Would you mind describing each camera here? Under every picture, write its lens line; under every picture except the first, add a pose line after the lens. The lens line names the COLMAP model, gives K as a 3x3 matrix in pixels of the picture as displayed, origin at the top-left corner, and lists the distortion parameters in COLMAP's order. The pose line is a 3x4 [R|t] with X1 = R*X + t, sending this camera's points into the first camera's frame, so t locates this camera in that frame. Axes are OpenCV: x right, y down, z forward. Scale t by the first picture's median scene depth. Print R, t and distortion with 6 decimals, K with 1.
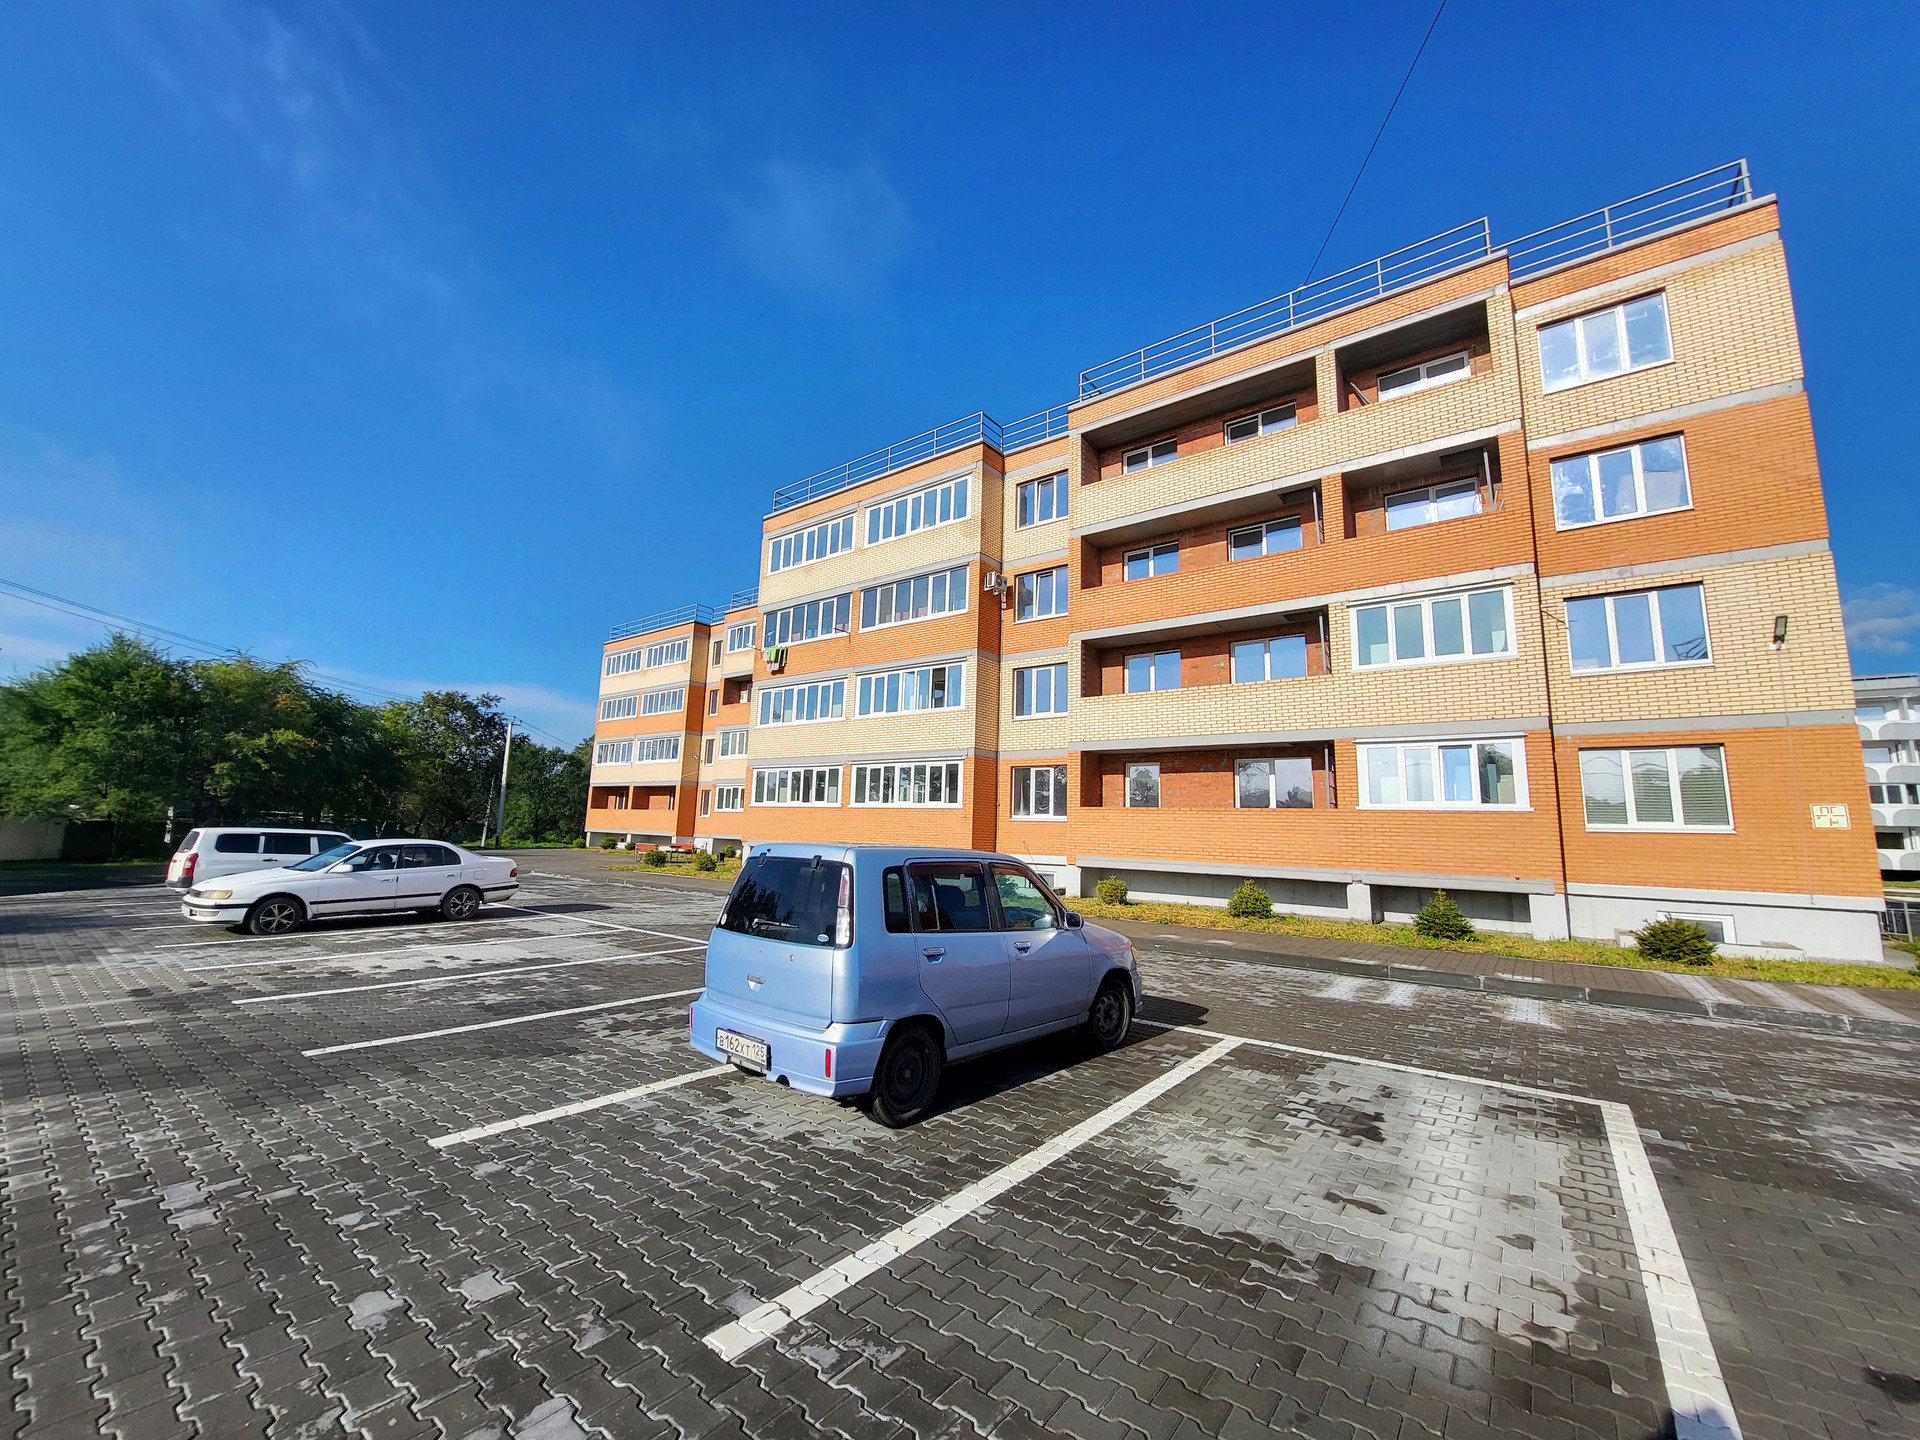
lens RADIAL K [[750.9, 0, 952.9], [0, 750.9, 716.3], [0, 0, 1]] dist [-0.001390, -0.000094]
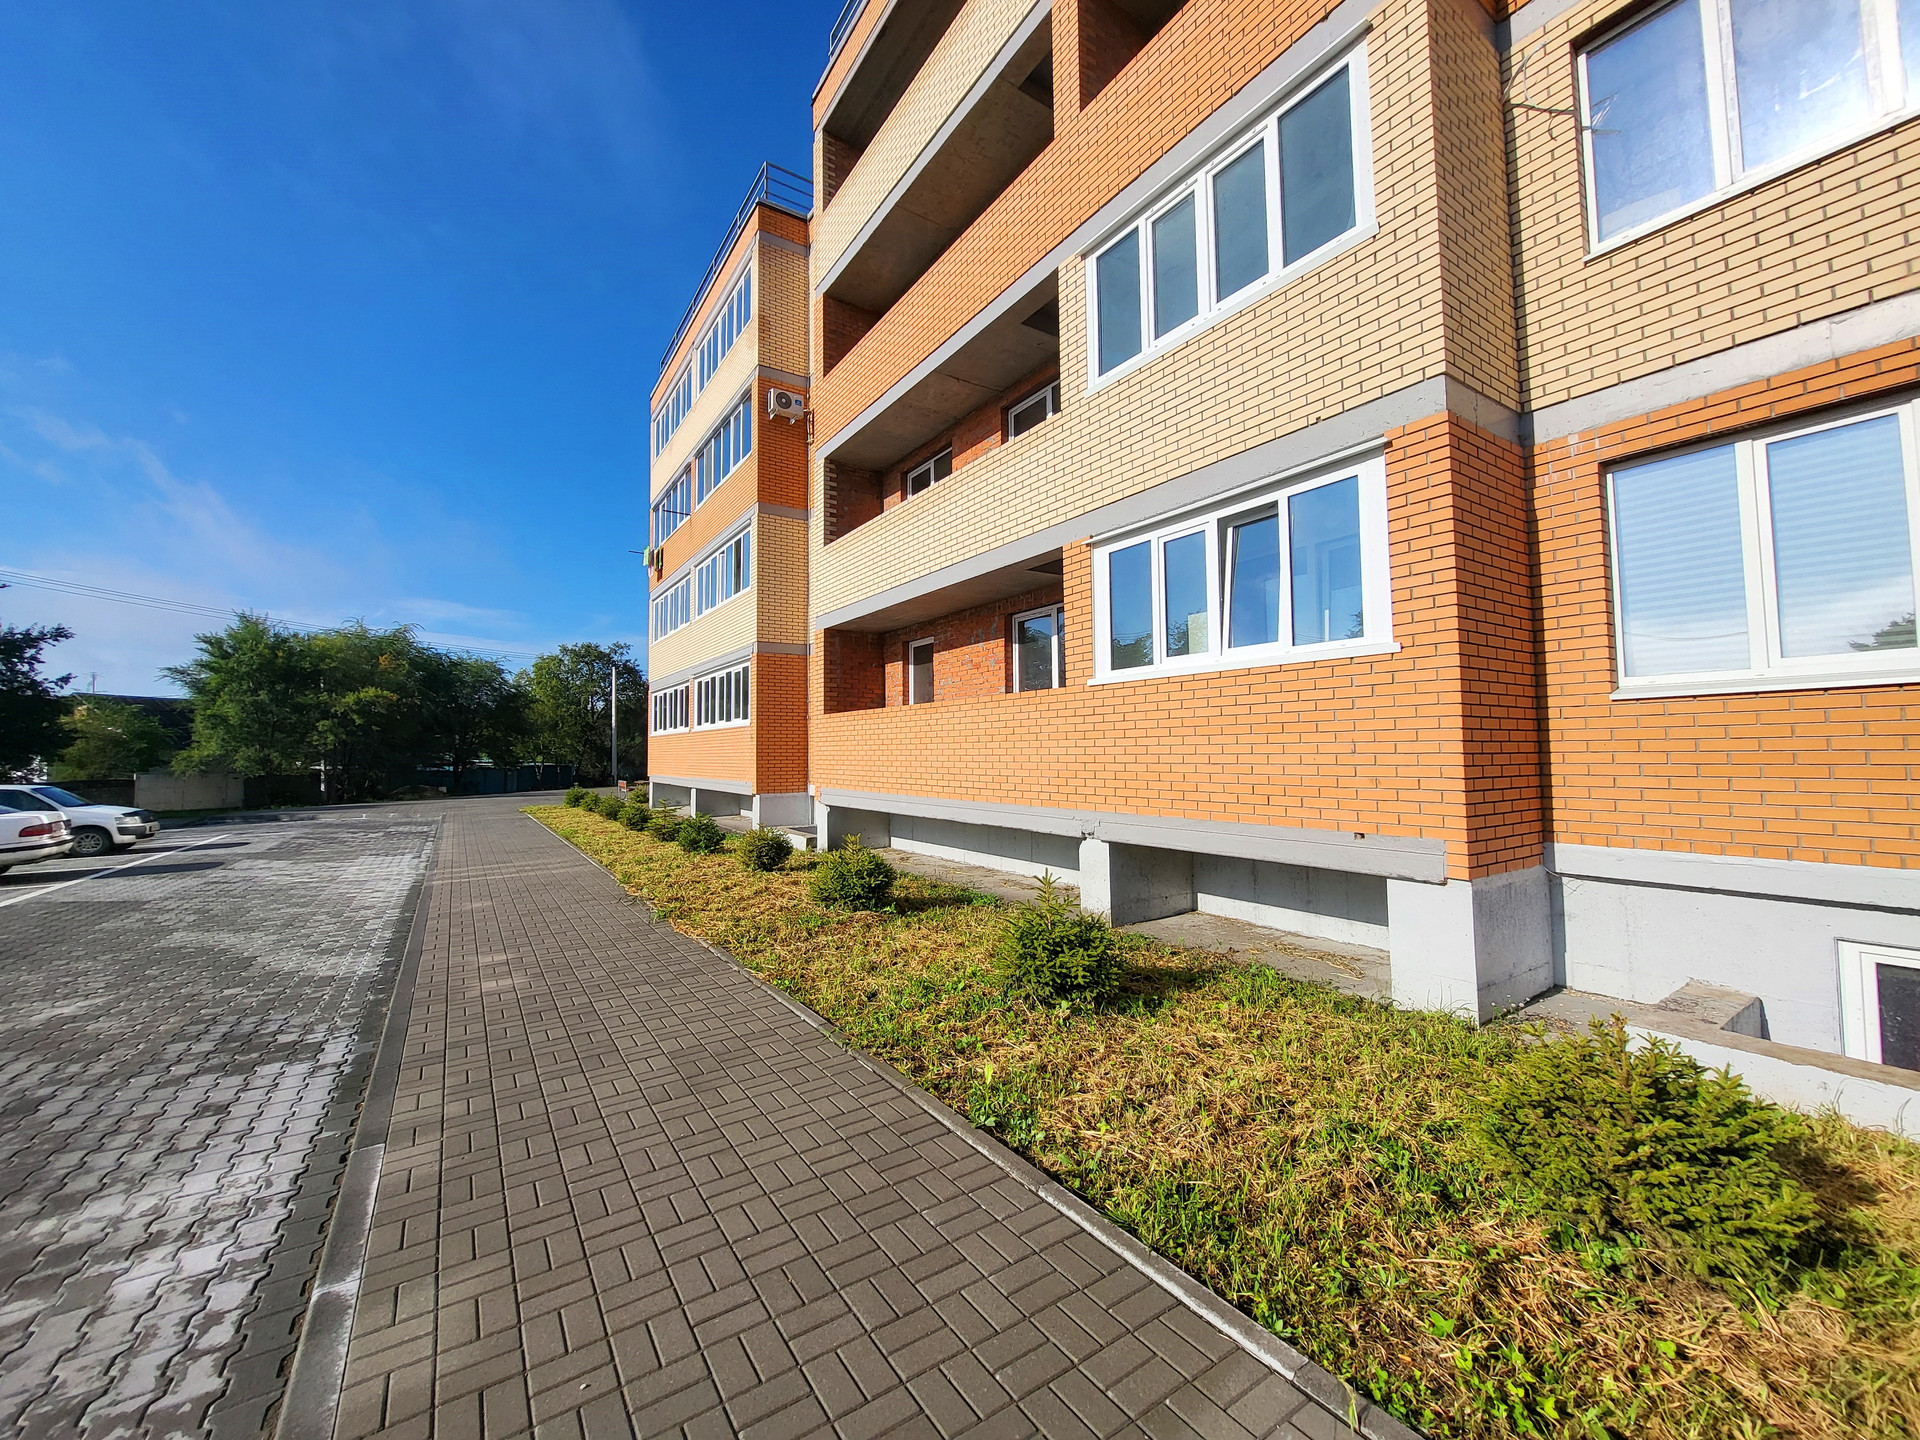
lens RADIAL K [[750.9, 0, 959.4], [0, 750.9, 713.3], [0, 0, 1]] dist [-0.001390, -0.000094]
pose [[0.946890, -0.056222, -0.316605, 0.582354], [0.085571, 0.993150, 0.079560, 0.092267], [0.309963, -0.102427, 0.945215, 0.502145]]
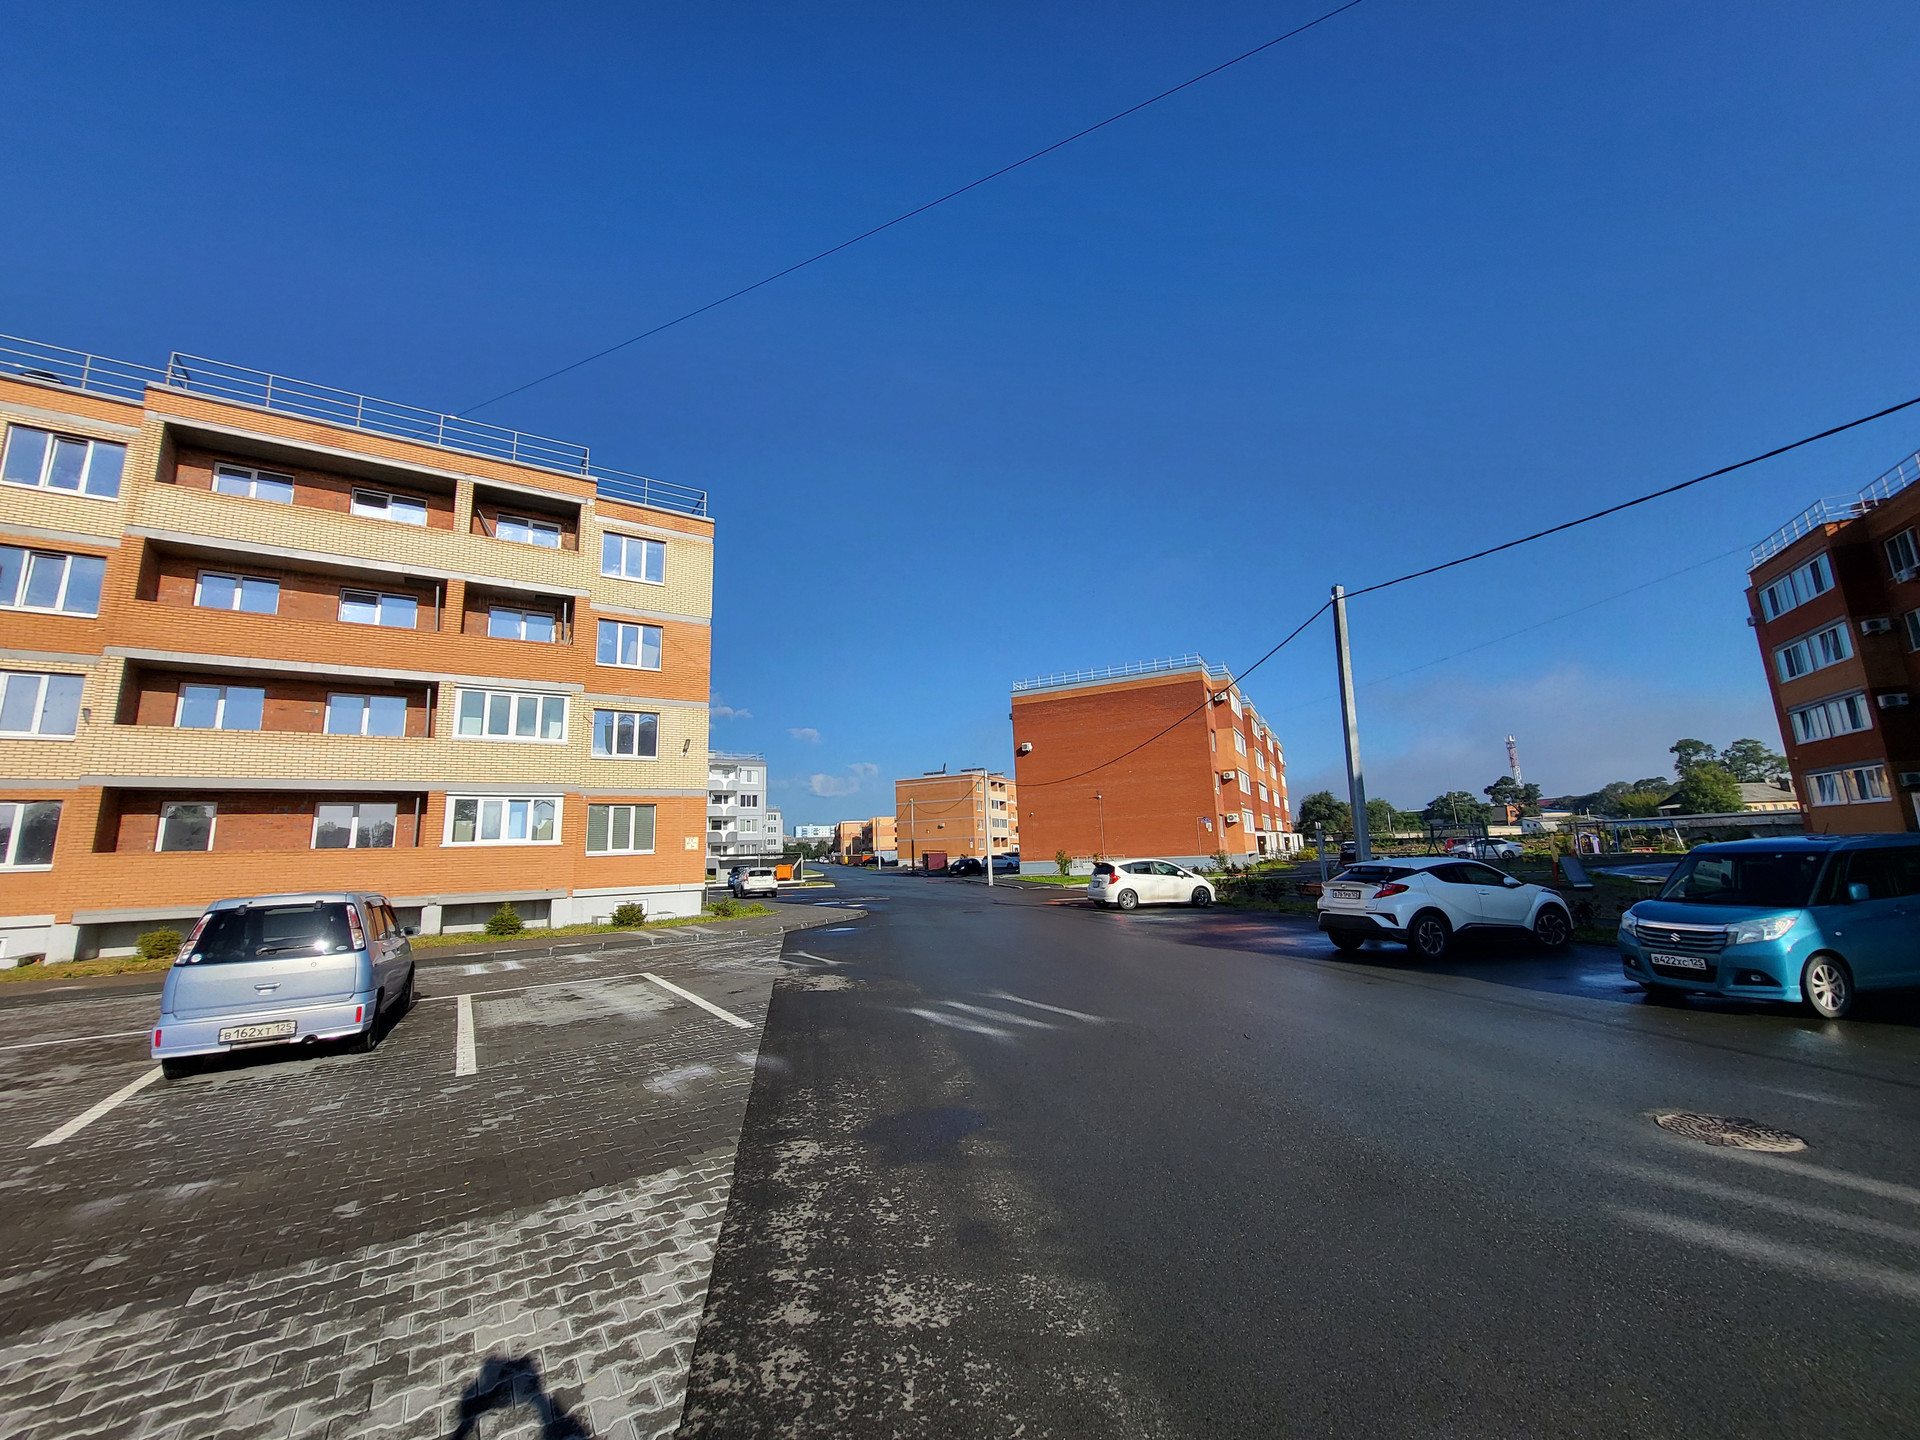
lens RADIAL K [[750.9, 0, 953.6], [0, 750.9, 709.3], [0, 0, 1]] dist [-0.001390, -0.000094]
pose [[0.330319, 0.136545, 0.933941, -0.379211], [-0.099434, 0.989009, -0.109428, -0.052158], [-0.938617, -0.056720, 0.340265, -0.231092]]
